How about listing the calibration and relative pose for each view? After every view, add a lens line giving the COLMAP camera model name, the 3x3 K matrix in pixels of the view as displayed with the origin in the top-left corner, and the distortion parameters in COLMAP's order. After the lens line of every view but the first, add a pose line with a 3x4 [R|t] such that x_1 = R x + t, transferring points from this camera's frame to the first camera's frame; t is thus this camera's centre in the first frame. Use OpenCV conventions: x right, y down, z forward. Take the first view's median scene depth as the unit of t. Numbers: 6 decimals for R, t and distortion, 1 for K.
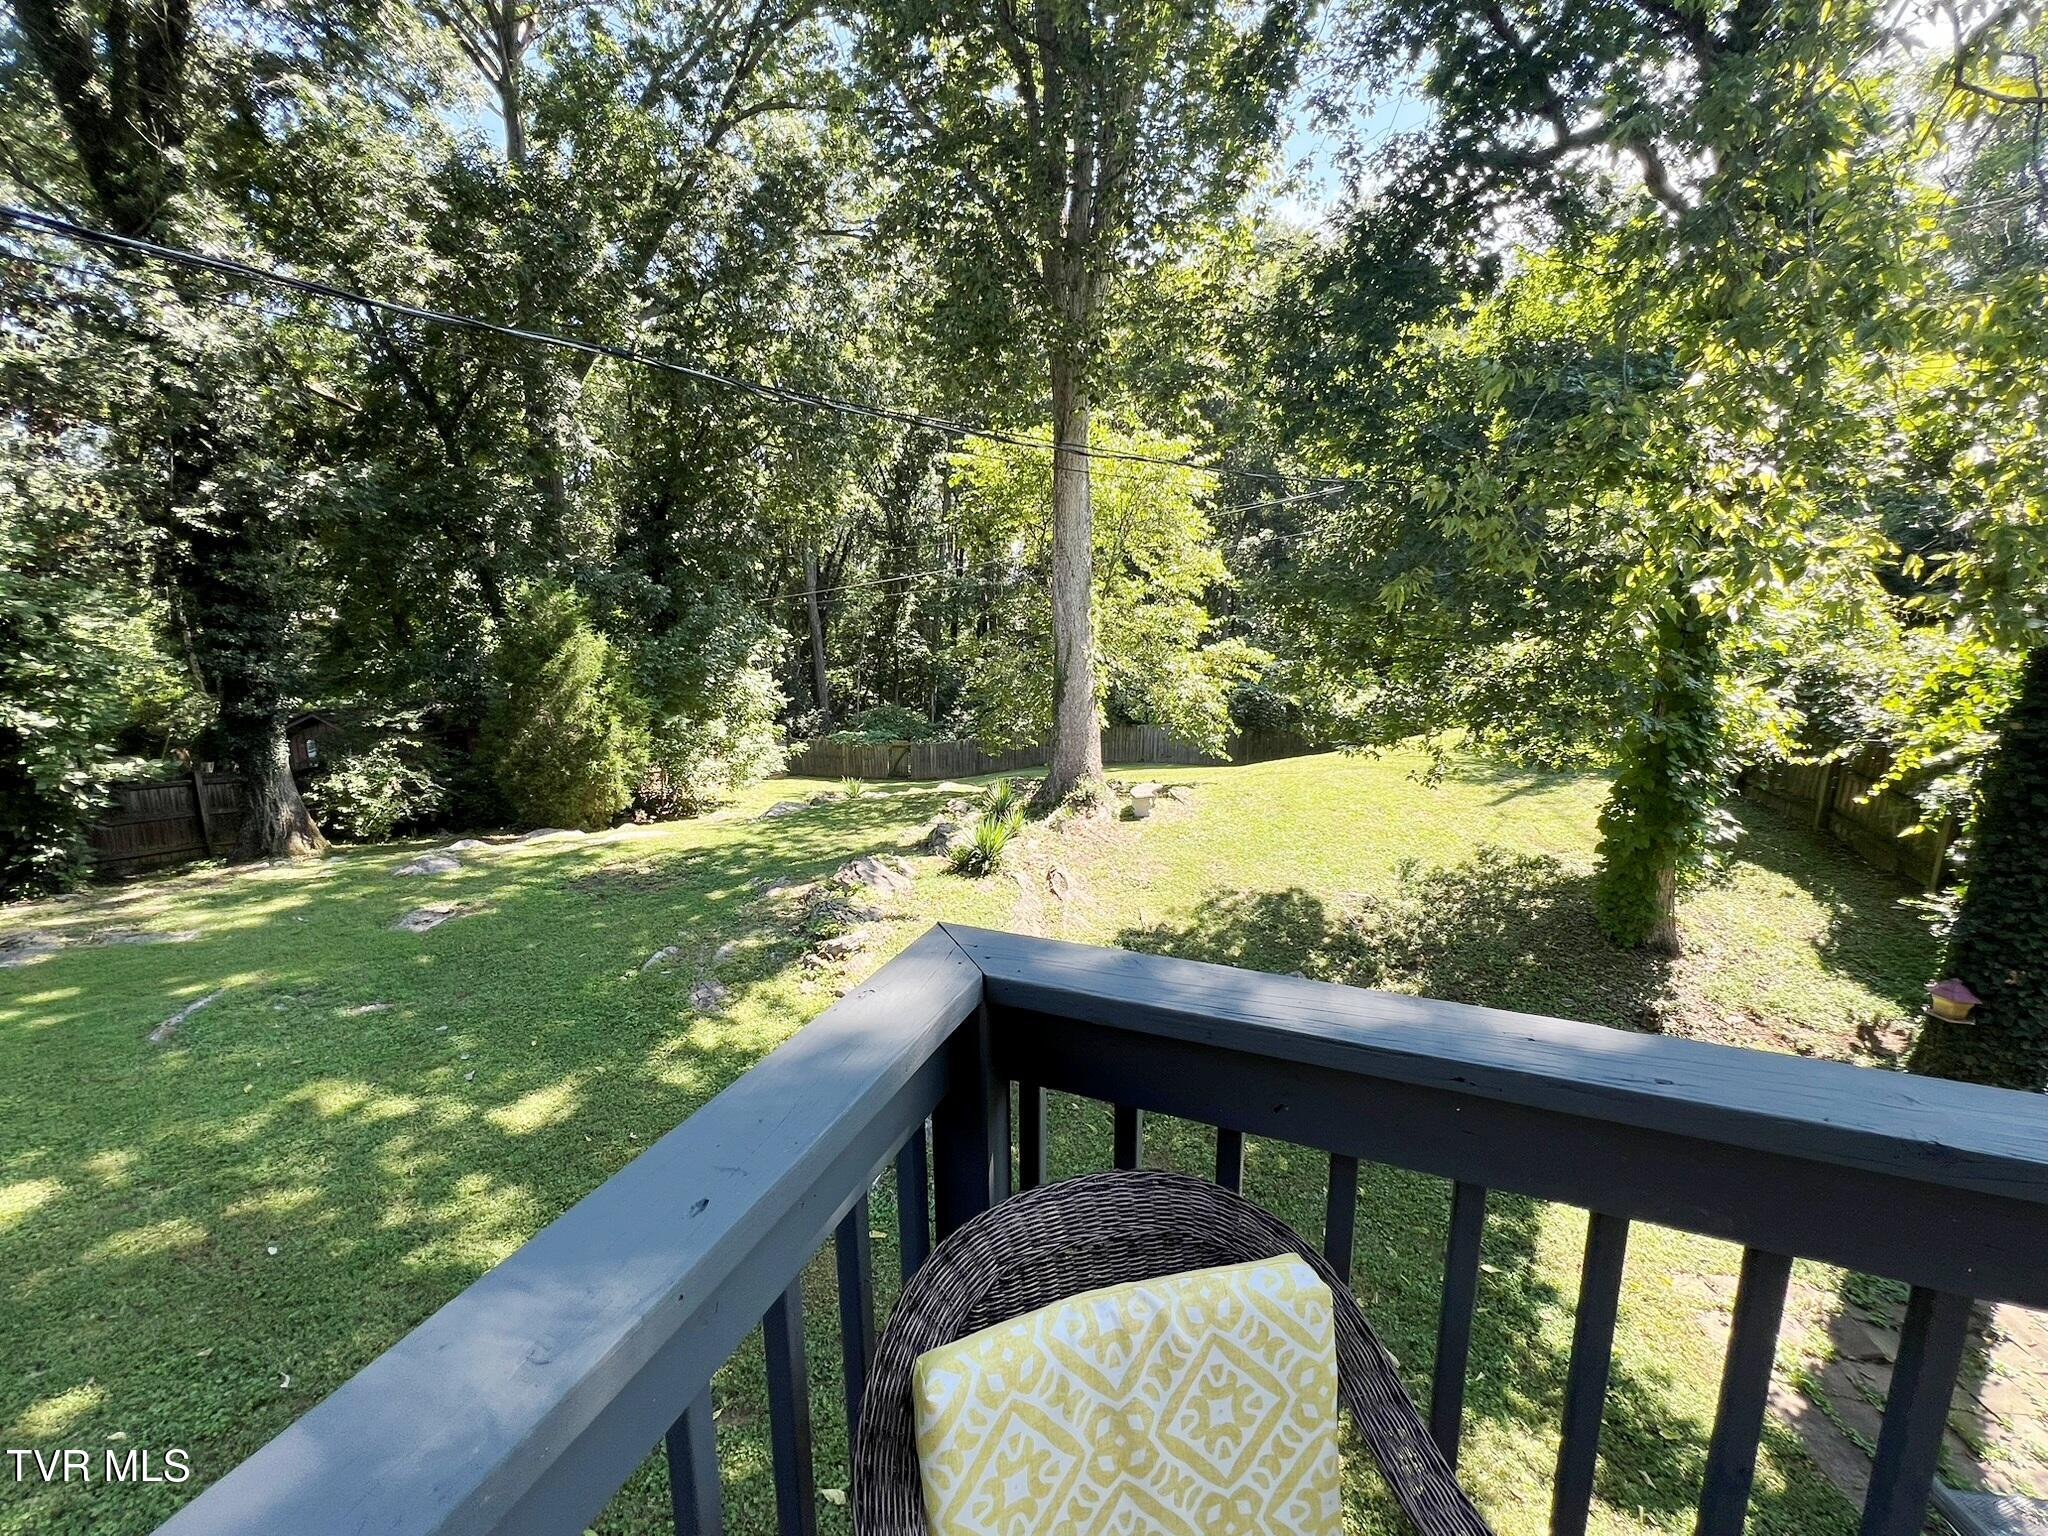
lens RADIAL K [[828.0, 0, 1022.9], [0, 828.0, 764.1], [0, 0, 1]] dist [0.000120, -0.000413]
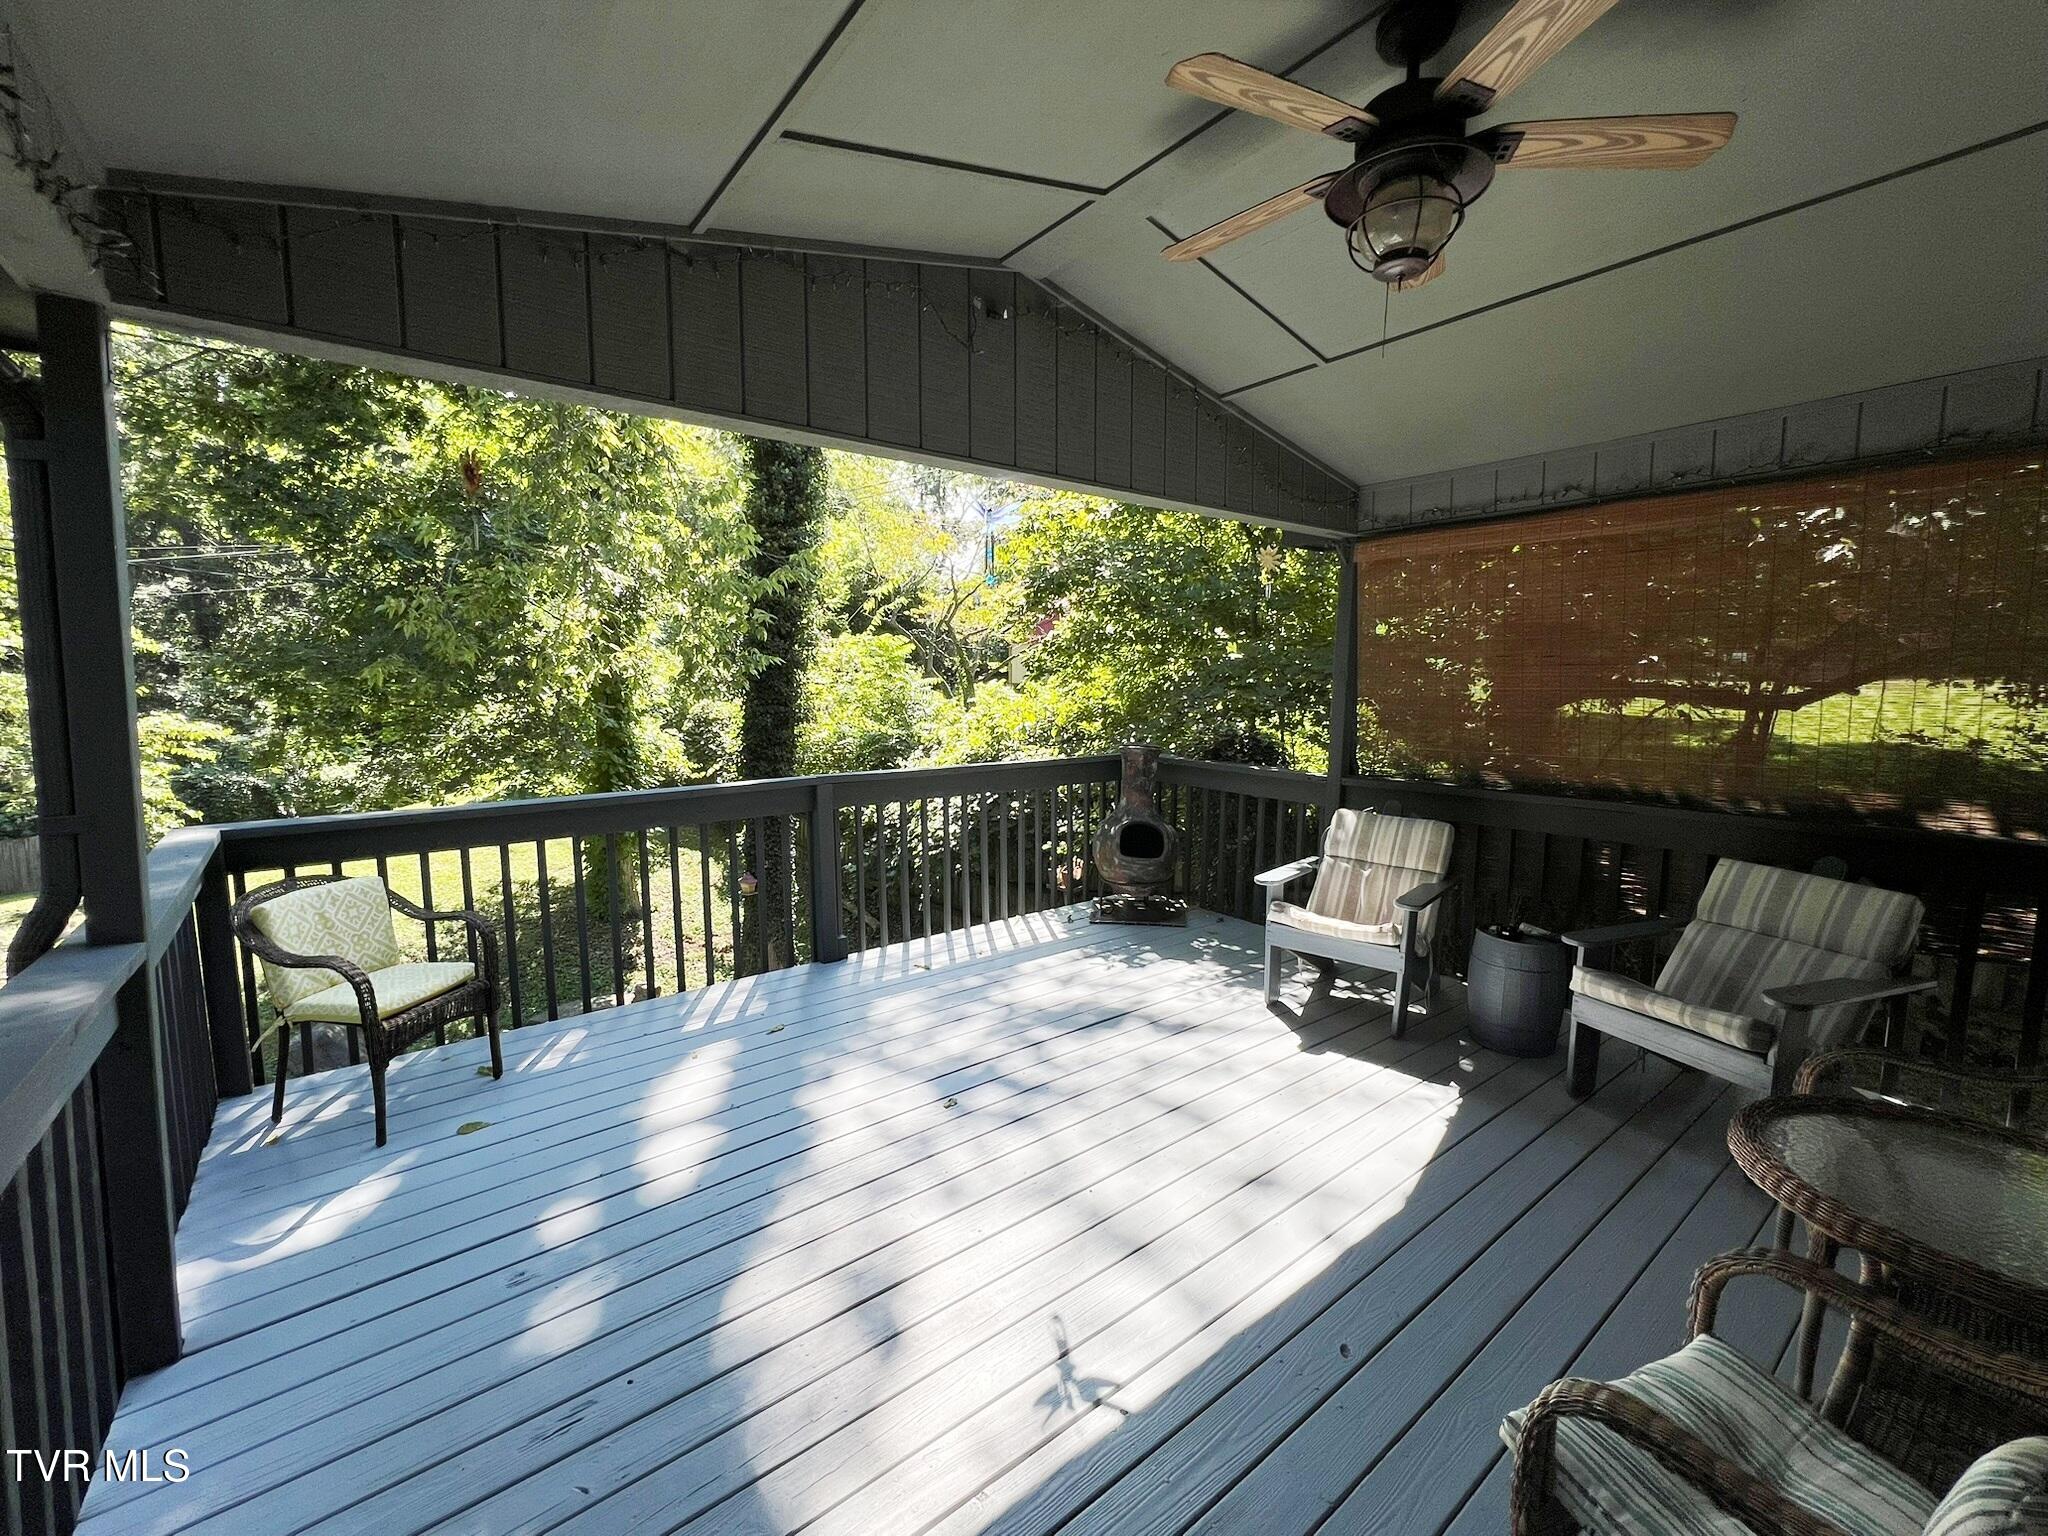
lens RADIAL K [[828.0, 0, 1018.1], [0, 828.0, 755.7], [0, 0, 1]] dist [0.000120, -0.000413]
pose [[0.479619, -0.087417, 0.873111, -0.088470], [0.162400, 0.986678, 0.009577, 0.031778], [-0.862317, 0.137200, 0.487427, -0.203495]]
